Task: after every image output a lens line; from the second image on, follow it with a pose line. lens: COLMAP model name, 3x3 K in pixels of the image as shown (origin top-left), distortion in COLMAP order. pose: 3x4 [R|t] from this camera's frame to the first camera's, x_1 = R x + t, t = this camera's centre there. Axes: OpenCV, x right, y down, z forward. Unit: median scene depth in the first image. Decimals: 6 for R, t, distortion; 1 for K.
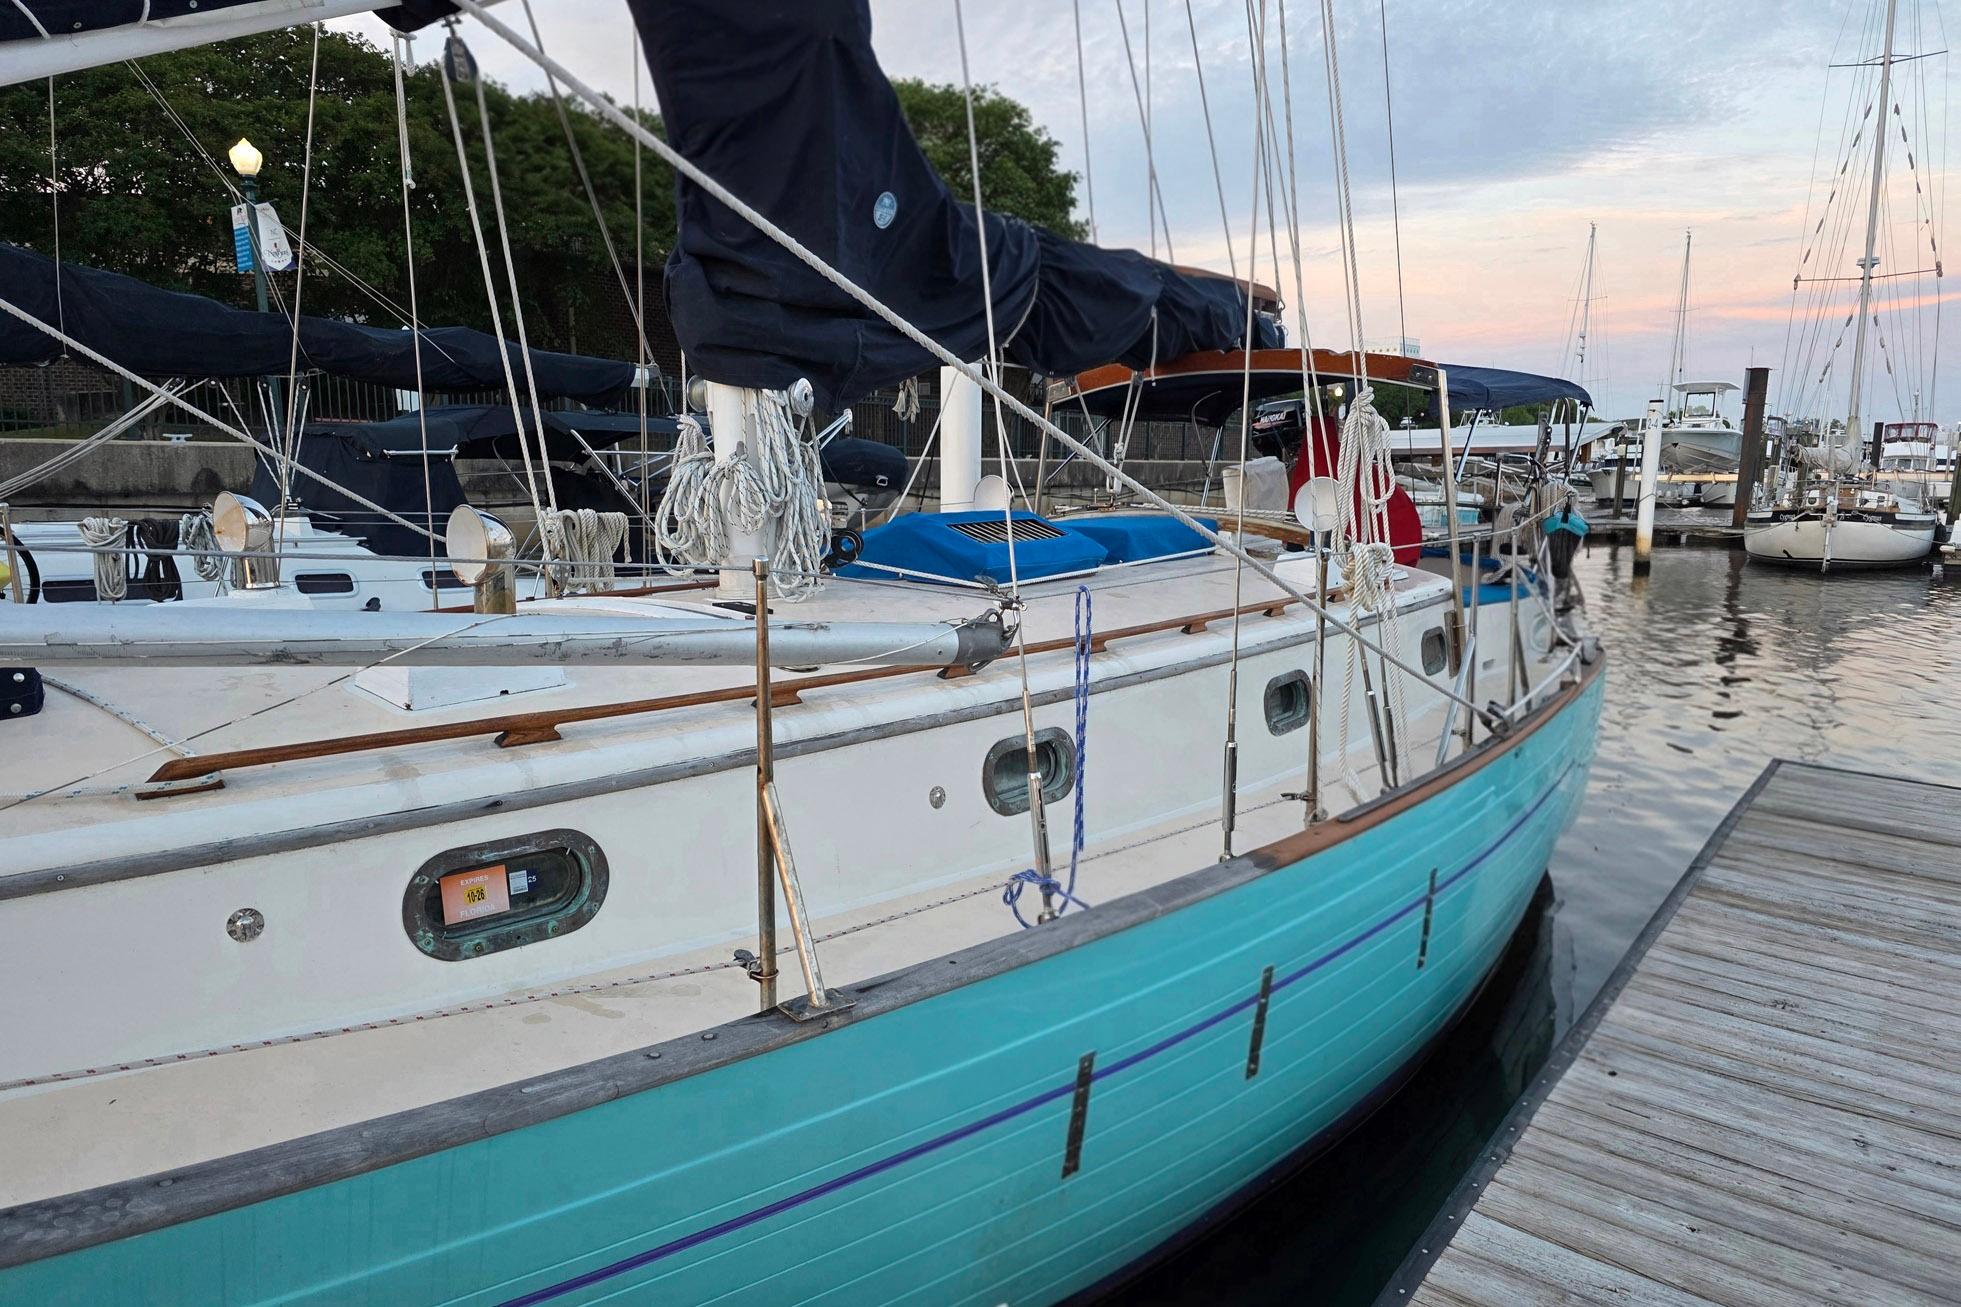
lens RADIAL K [[1294.9, 0, 980.5], [0, 1294.9, 653.5], [0, 0, 1]] dist [0.032054, -0.001379]
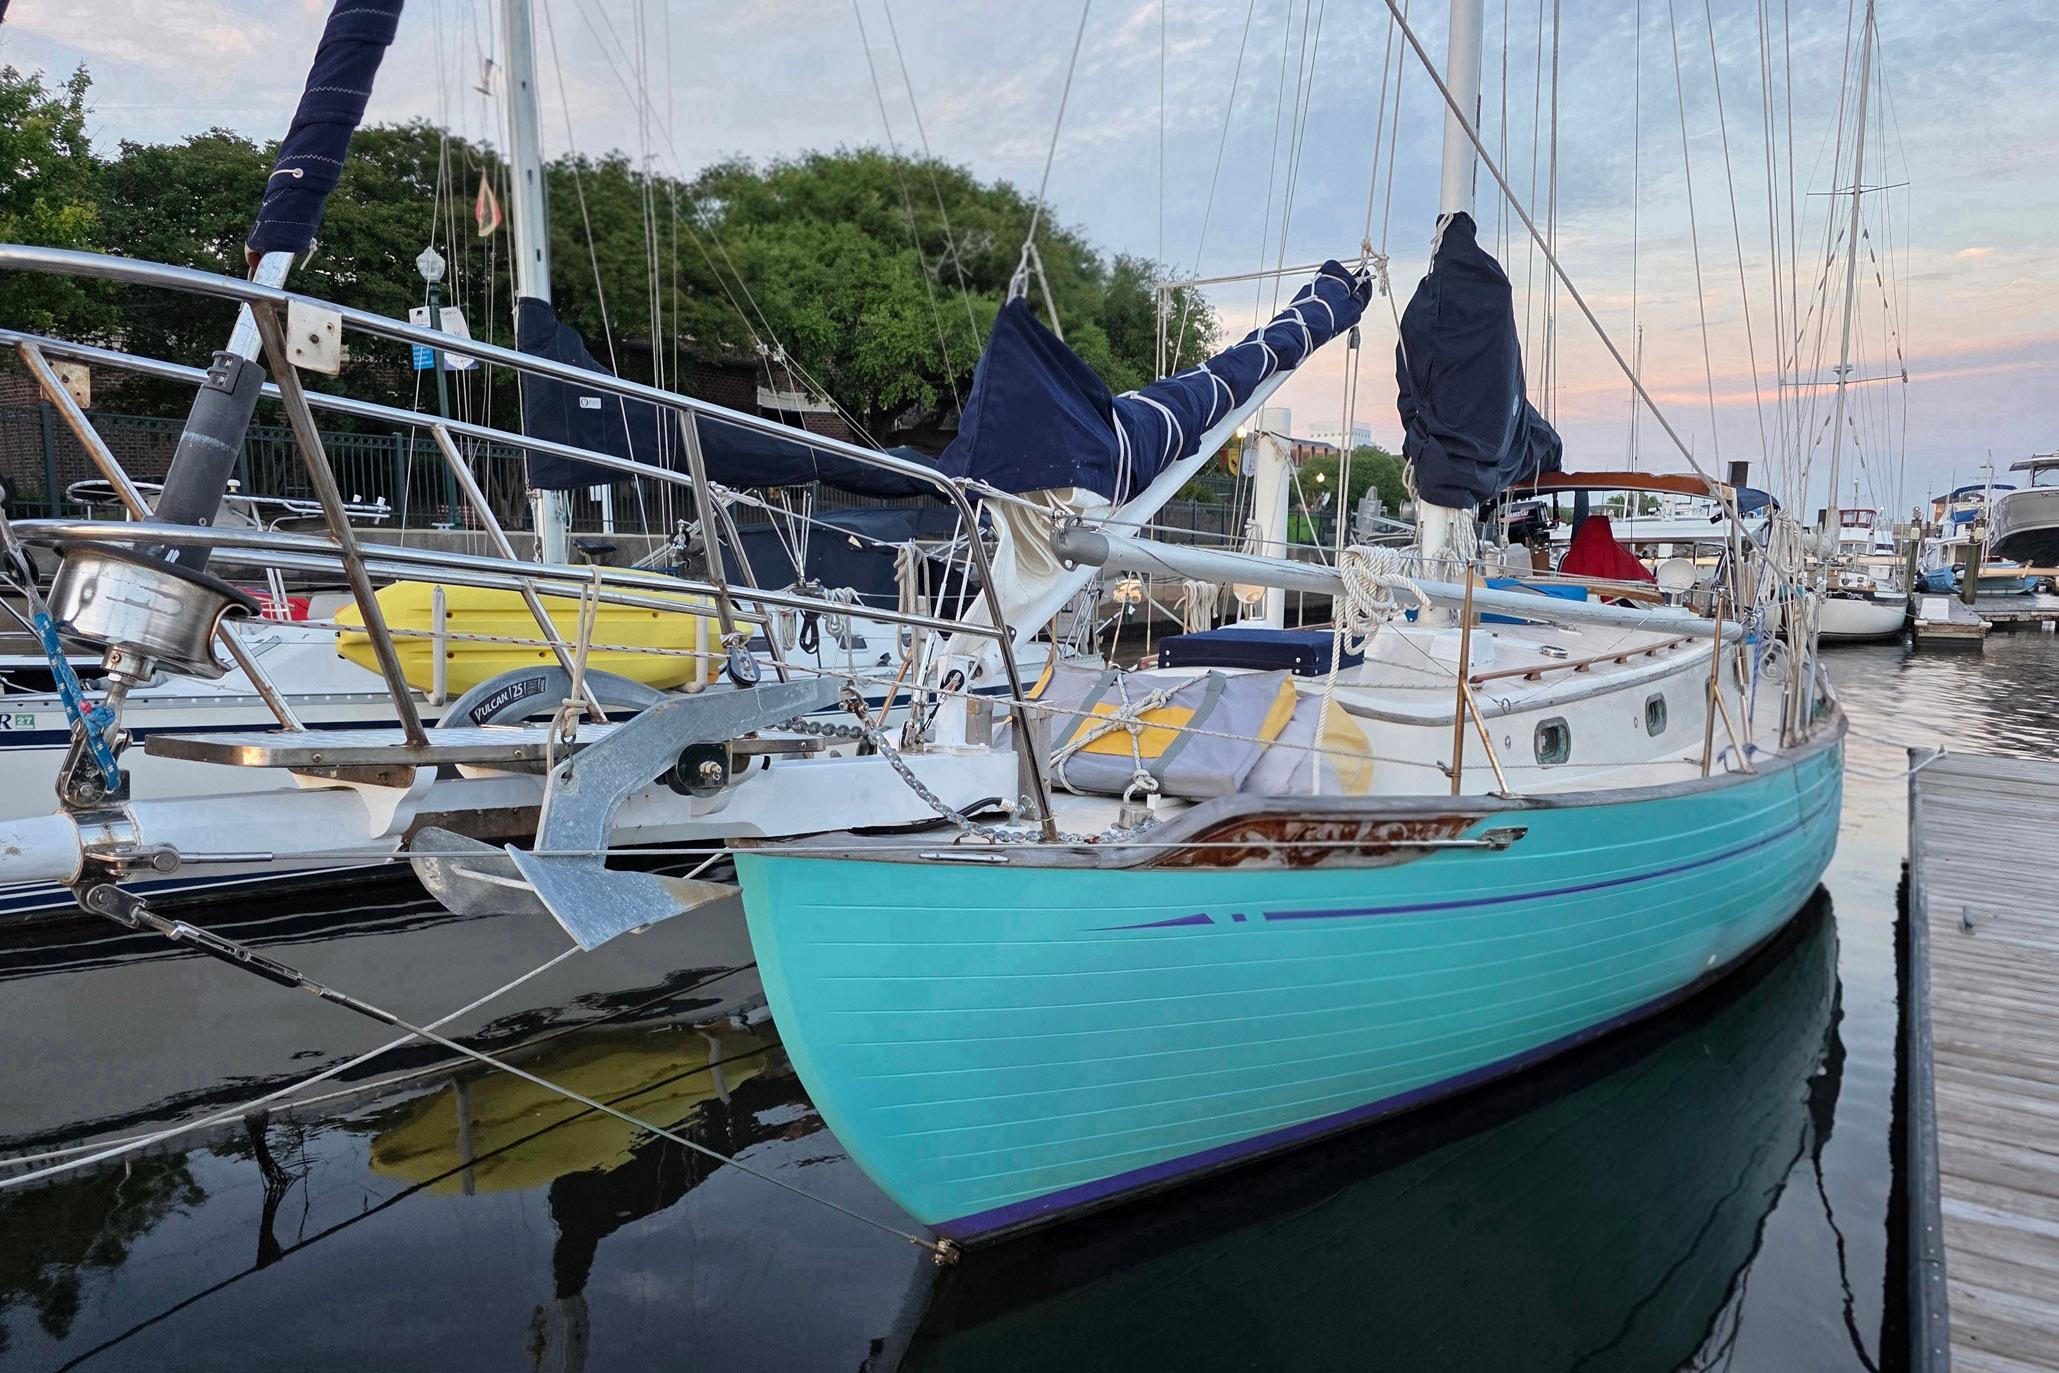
lens RADIAL K [[1542.6, 0, 836.7], [0, 1542.6, 751.5], [0, 0, 1]] dist [0.053235, -0.002693]
pose [[0.995967, -0.010945, 0.089054, -0.312436], [0.012170, 0.999838, -0.013233, 0.037248], [-0.088894, 0.014264, 0.995939, -0.266967]]
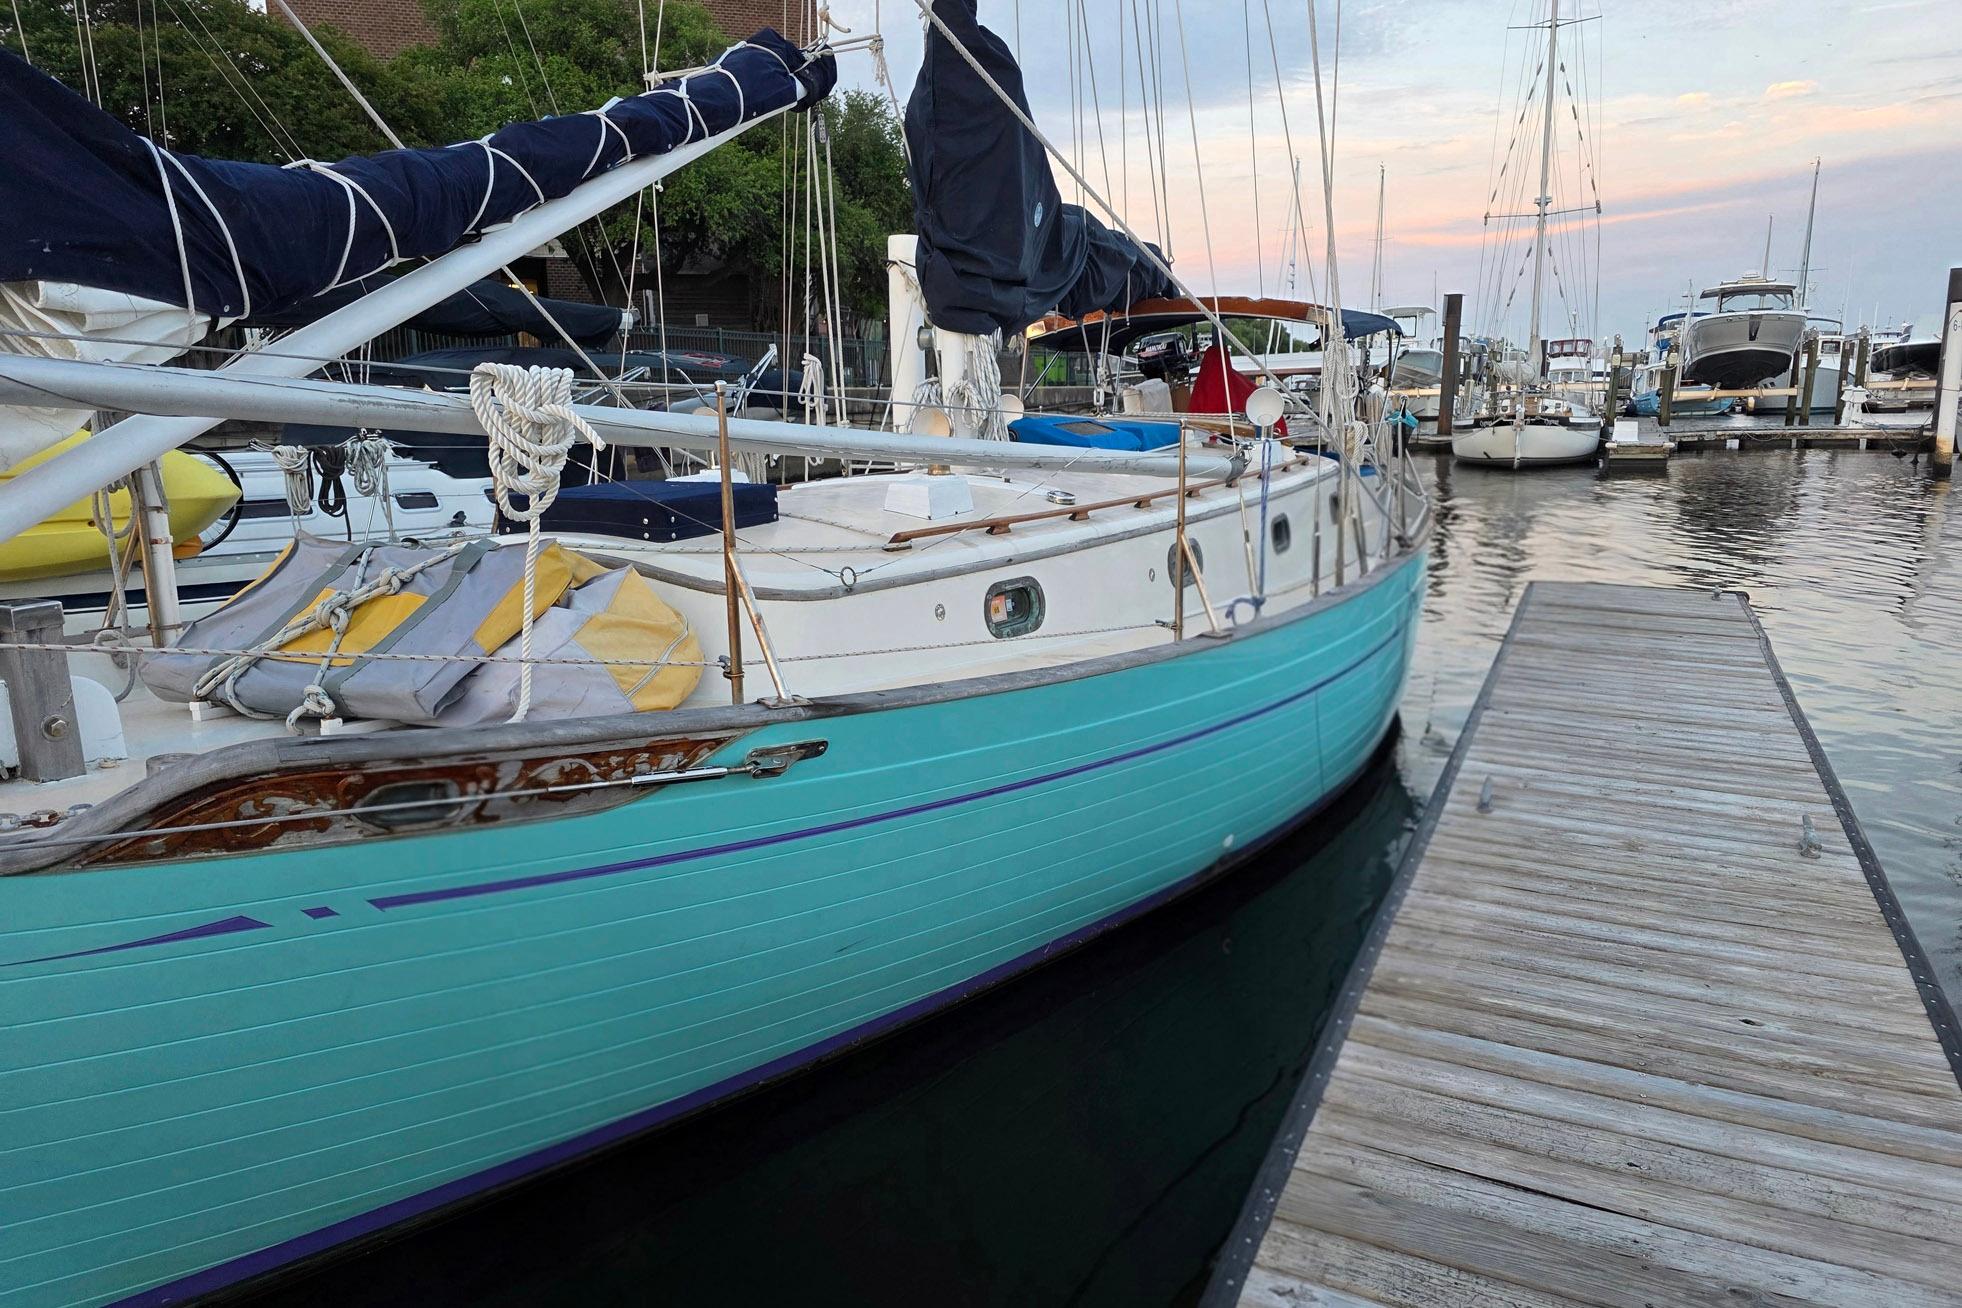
lens RADIAL K [[1415.9, 0, 885.3], [0, 1415.9, 655.4], [0, 0, 1]] dist [0.079467, -0.001405]
pose [[0.981775, -0.055157, 0.181865, -0.157126], [0.049121, 0.998087, 0.037531, 0.028137], [-0.183587, -0.027914, 0.982607, -0.170172]]
